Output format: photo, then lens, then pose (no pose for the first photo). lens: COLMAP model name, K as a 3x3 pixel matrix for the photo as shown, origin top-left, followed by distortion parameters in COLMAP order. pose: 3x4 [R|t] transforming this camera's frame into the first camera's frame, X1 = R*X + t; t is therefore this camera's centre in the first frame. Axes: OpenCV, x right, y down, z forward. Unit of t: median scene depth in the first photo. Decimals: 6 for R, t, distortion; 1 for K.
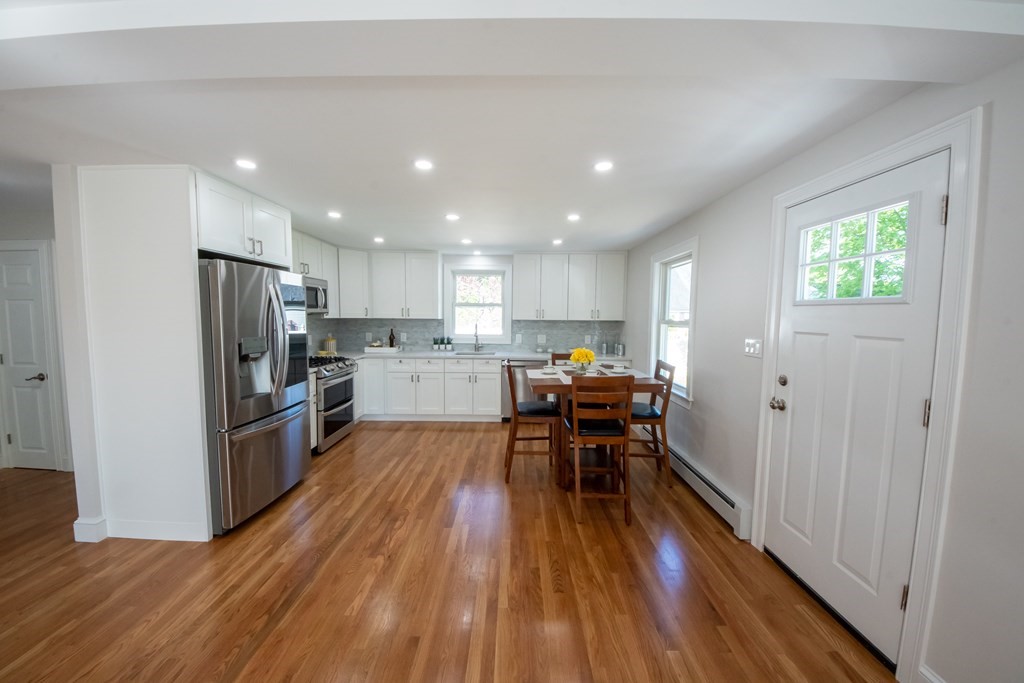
lens RADIAL K [[358.8, 0, 507.5], [0, 358.8, 342.4], [0, 0, 1]] dist [0.022254, -0.018085]
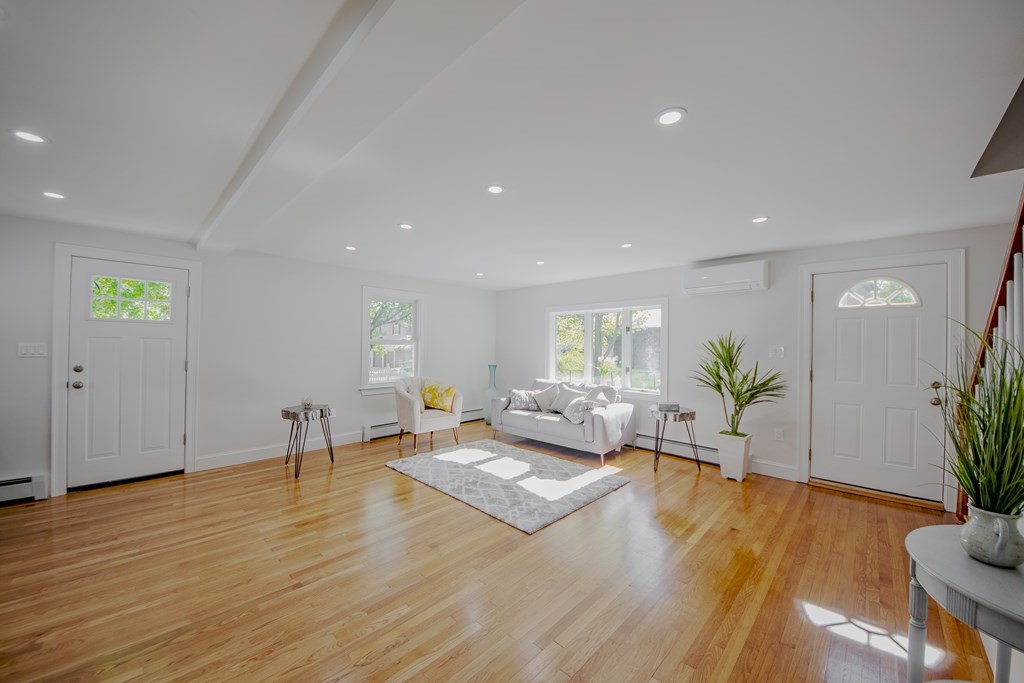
lens RADIAL K [[371.0, 0, 511.2], [0, 371.0, 338.8], [0, 0, 1]] dist [0.021994, -0.016516]
pose [[-0.725921, -0.007637, 0.687736, -0.820573], [0.031721, 0.998502, 0.044571, -0.015735], [-0.687046, 0.054171, -0.724592, 0.436819]]
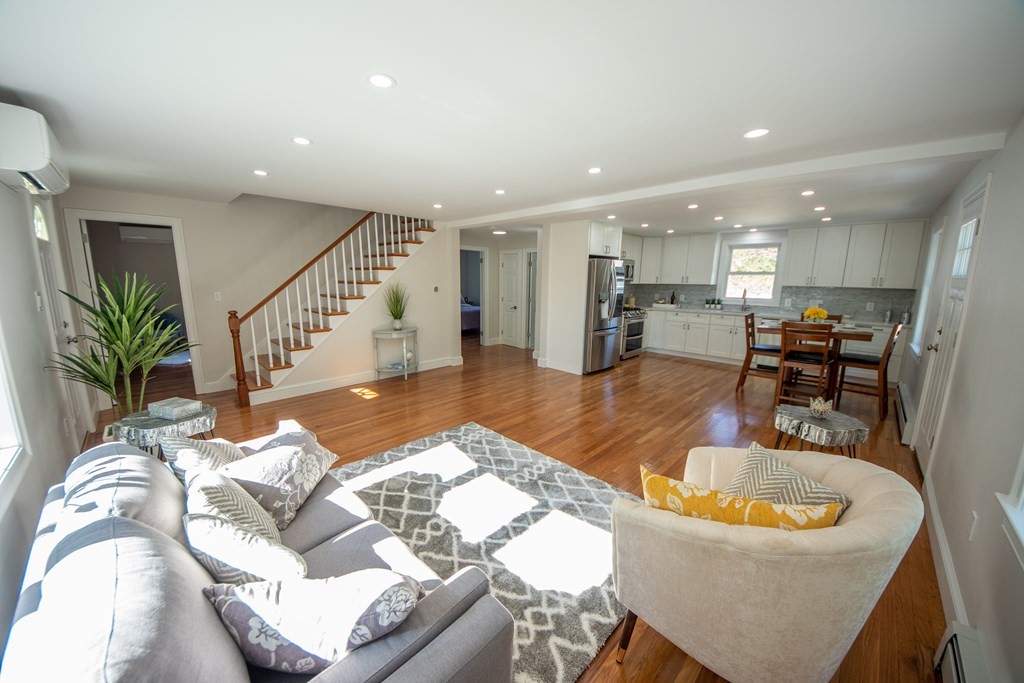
lens RADIAL K [[358.8, 0, 507.5], [0, 358.8, 342.4], [0, 0, 1]] dist [0.022254, -0.018085]
pose [[0.722184, 0.120236, -0.681171, 0.246406], [-0.054722, 0.991621, 0.117017, 0.039263], [0.689533, -0.047233, 0.722712, -0.610503]]
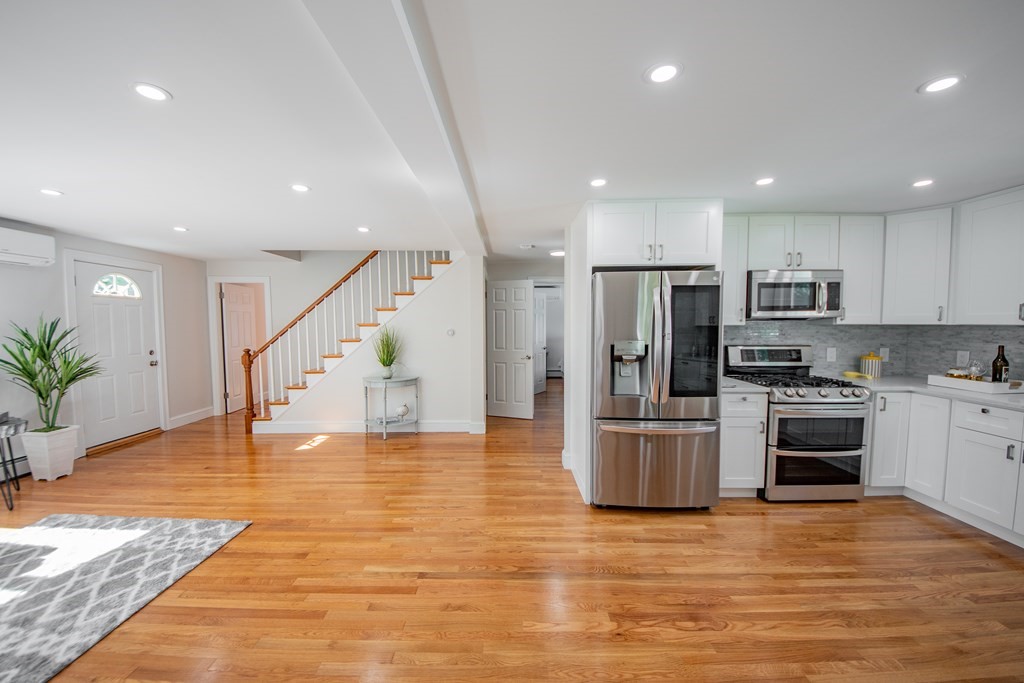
lens RADIAL K [[371.0, 0, 511.2], [0, 371.0, 338.8], [0, 0, 1]] dist [0.021994, -0.016516]
pose [[0.010947, 0.030043, -0.999489, 0.227709], [-0.072260, 0.996959, 0.029175, -0.015289], [0.997326, 0.071903, 0.013084, 0.380153]]
